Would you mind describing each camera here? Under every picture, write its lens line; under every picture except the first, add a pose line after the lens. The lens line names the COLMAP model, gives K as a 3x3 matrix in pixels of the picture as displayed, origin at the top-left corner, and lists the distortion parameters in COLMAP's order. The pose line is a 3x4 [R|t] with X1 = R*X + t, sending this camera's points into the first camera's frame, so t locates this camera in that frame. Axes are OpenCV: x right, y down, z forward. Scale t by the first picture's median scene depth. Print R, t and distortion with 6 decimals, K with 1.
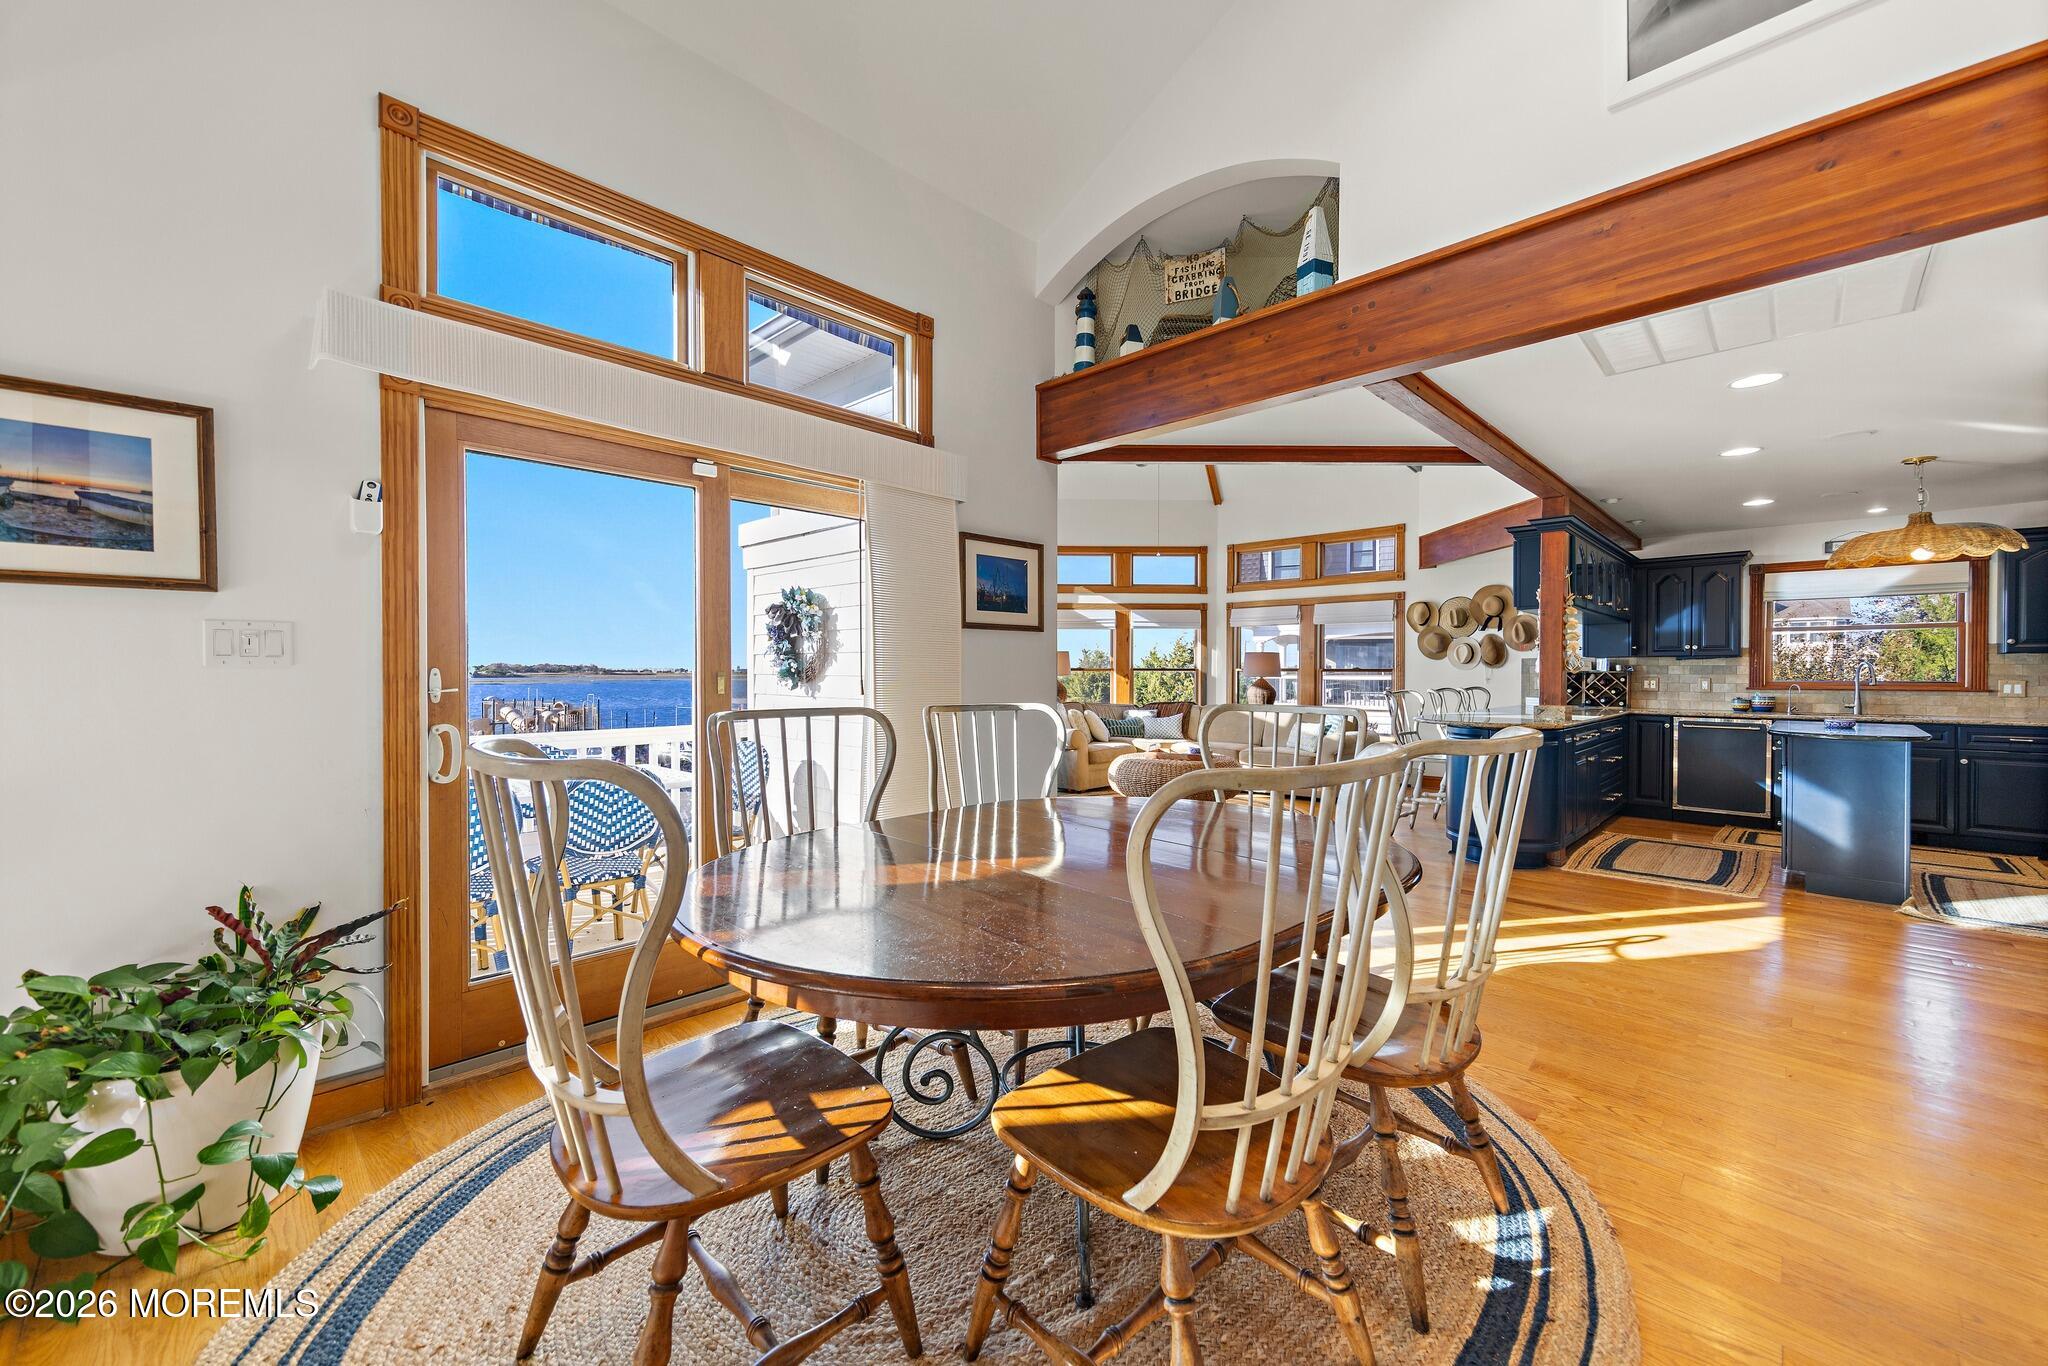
lens RADIAL K [[803.3, 0, 1032.3], [0, 803.3, 681.3], [0, 0, 1]] dist [0.008859, 0.000543]
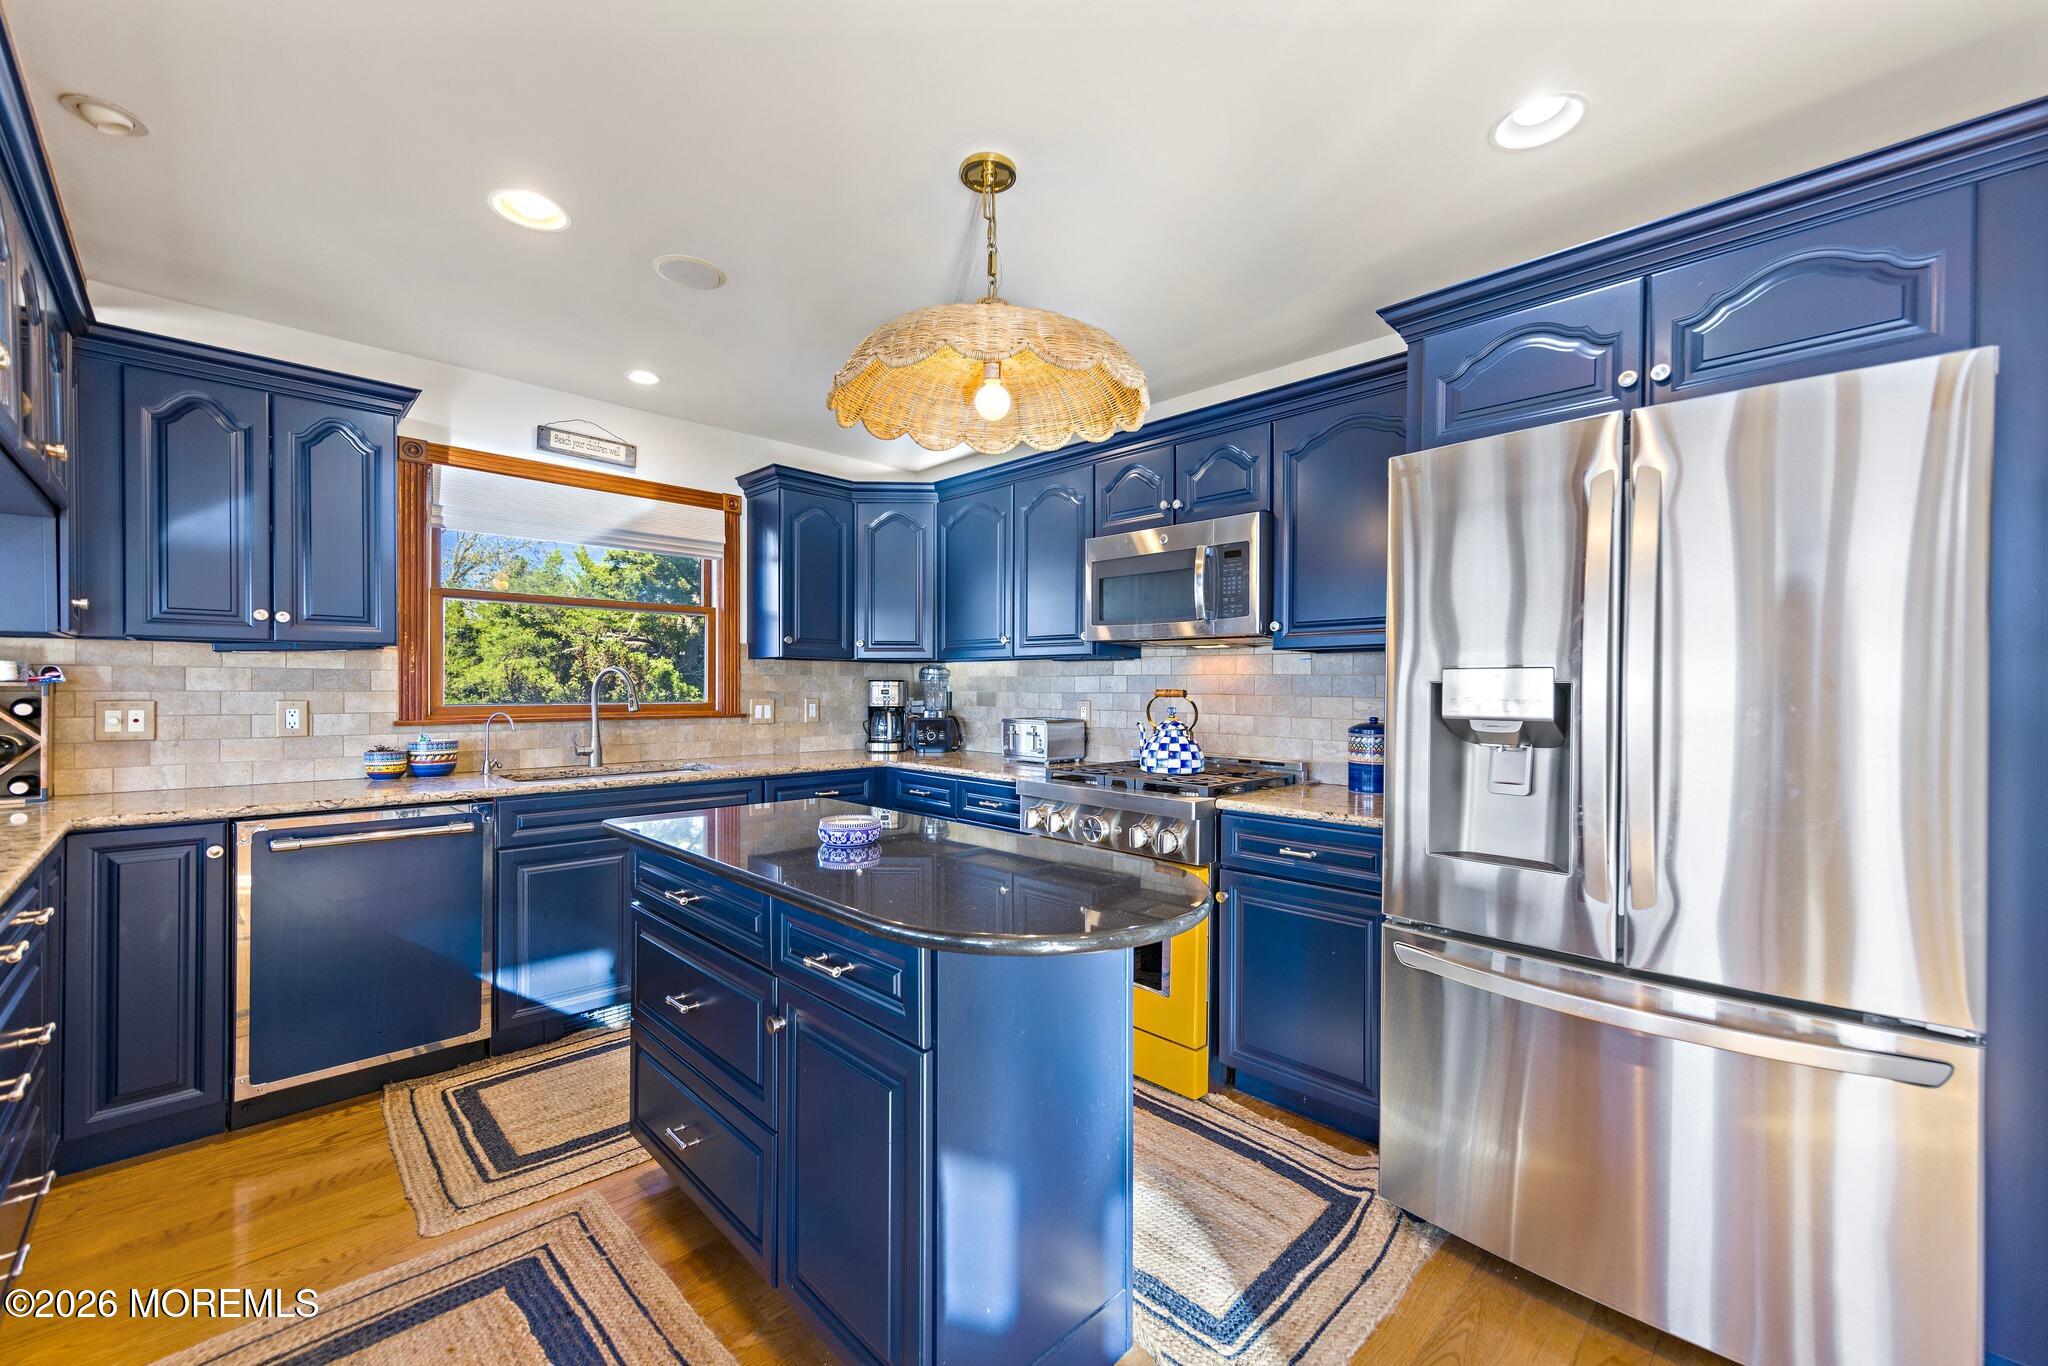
lens RADIAL K [[824.7, 0, 1034.8], [0, 824.7, 688.1], [0, 0, 1]] dist [0.010315, -0.000173]
pose [[0.021820, -0.000171, 0.999762, 0.518876], [0.009611, 0.999954, -0.000038, -0.007779], [-0.999716, 0.009610, 0.021821, 0.748884]]
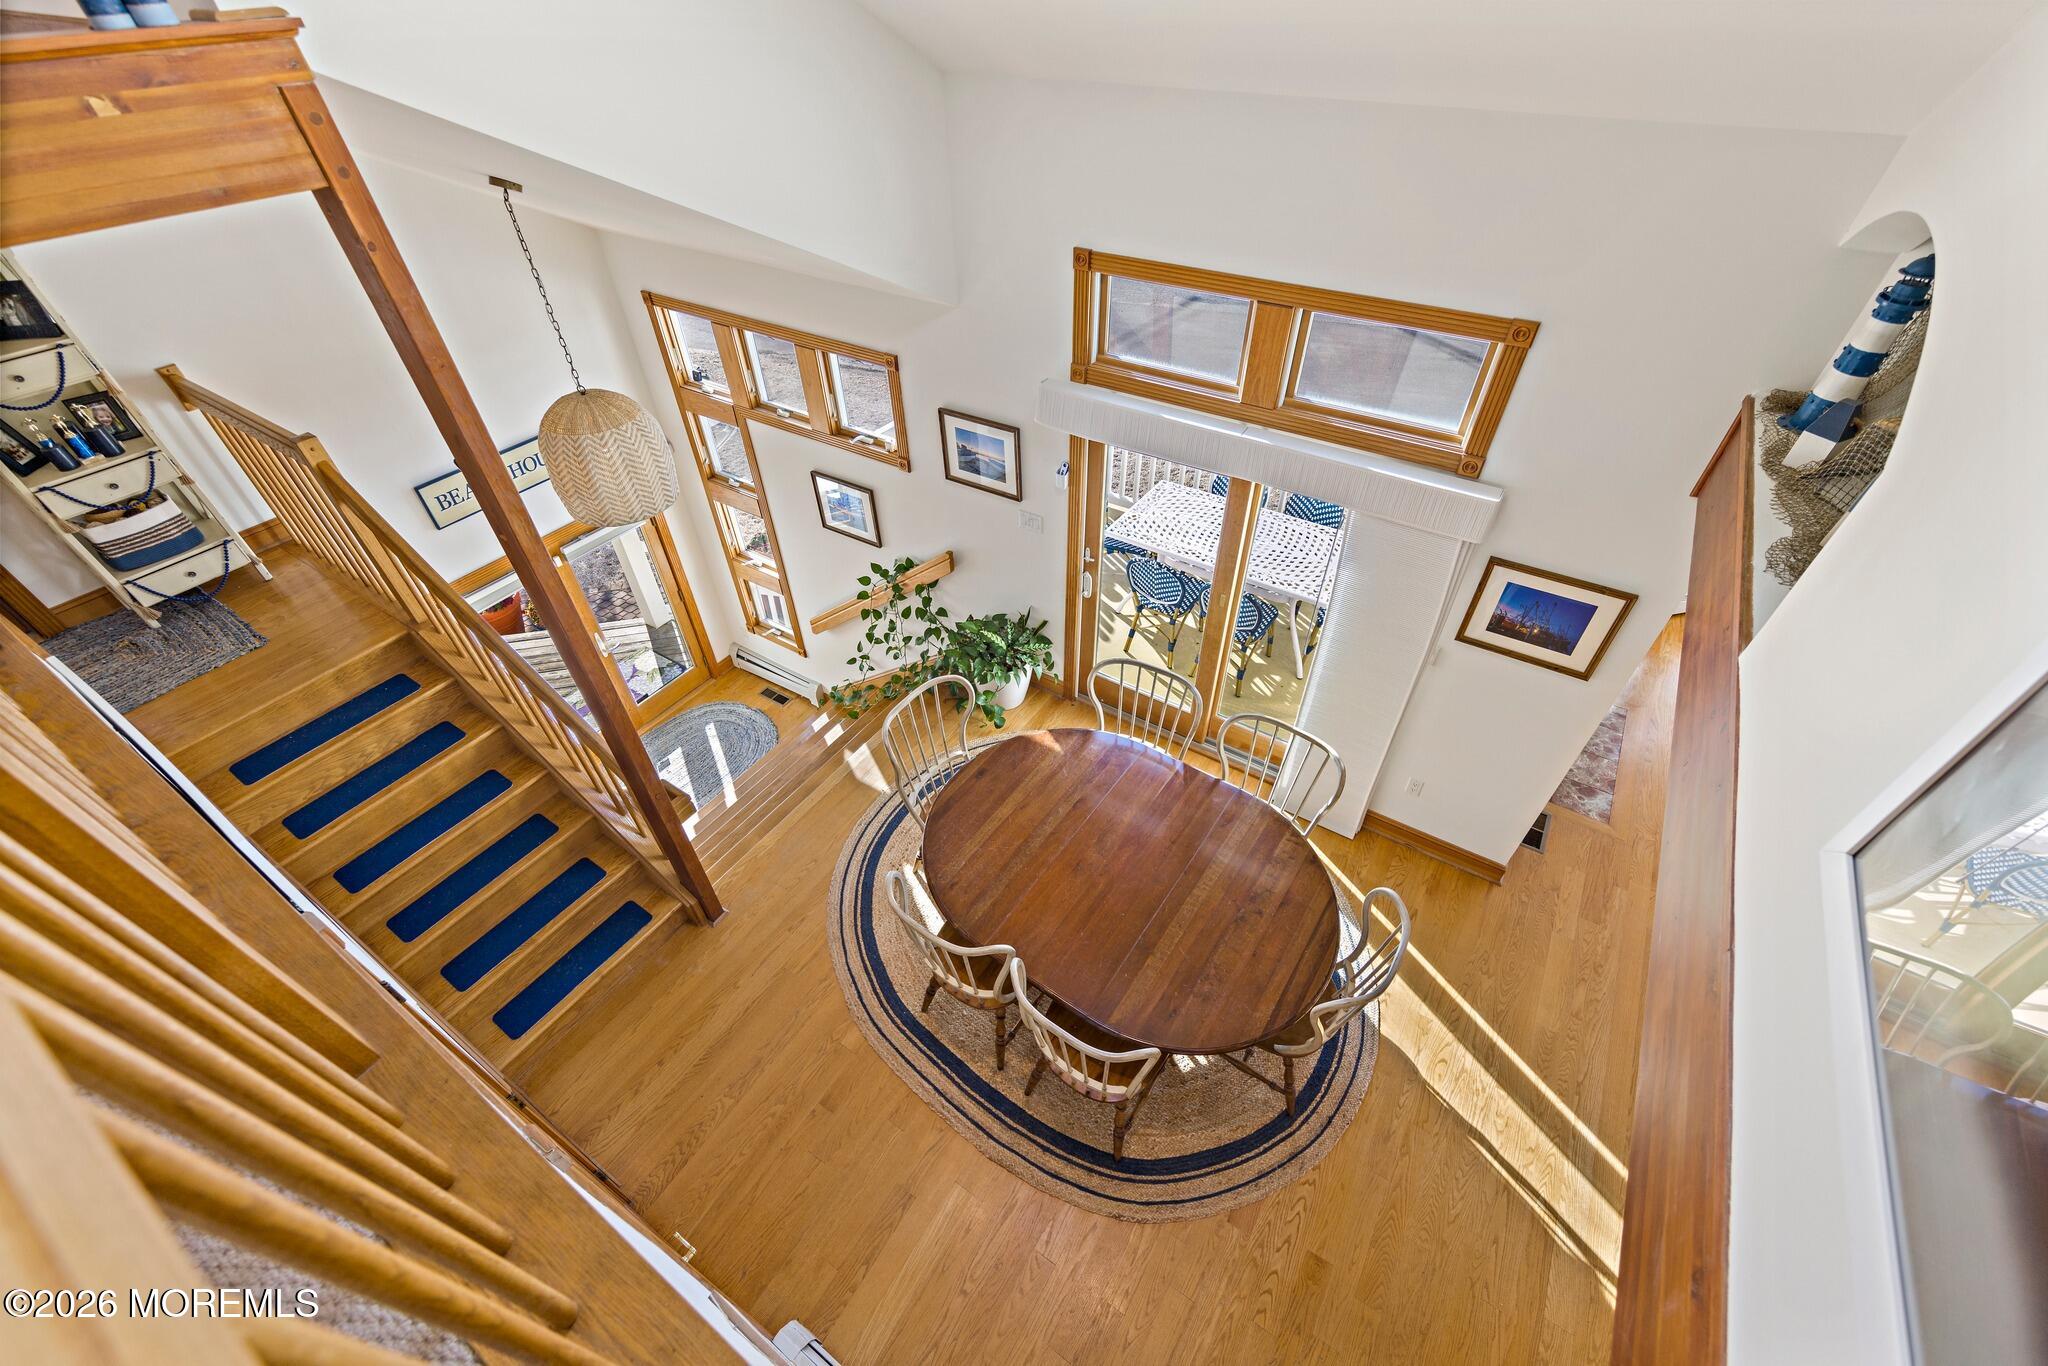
lens RADIAL K [[808.5, 0, 1030.4], [0, 808.5, 687.1], [0, 0, 1]] dist [0.009199, 0.000241]
pose [[0.197418, 0.661501, -0.723493, 0.371004], [0.001262, 0.737846, 0.674968, -0.452071], [0.980319, -0.134164, 0.144829, 0.211043]]
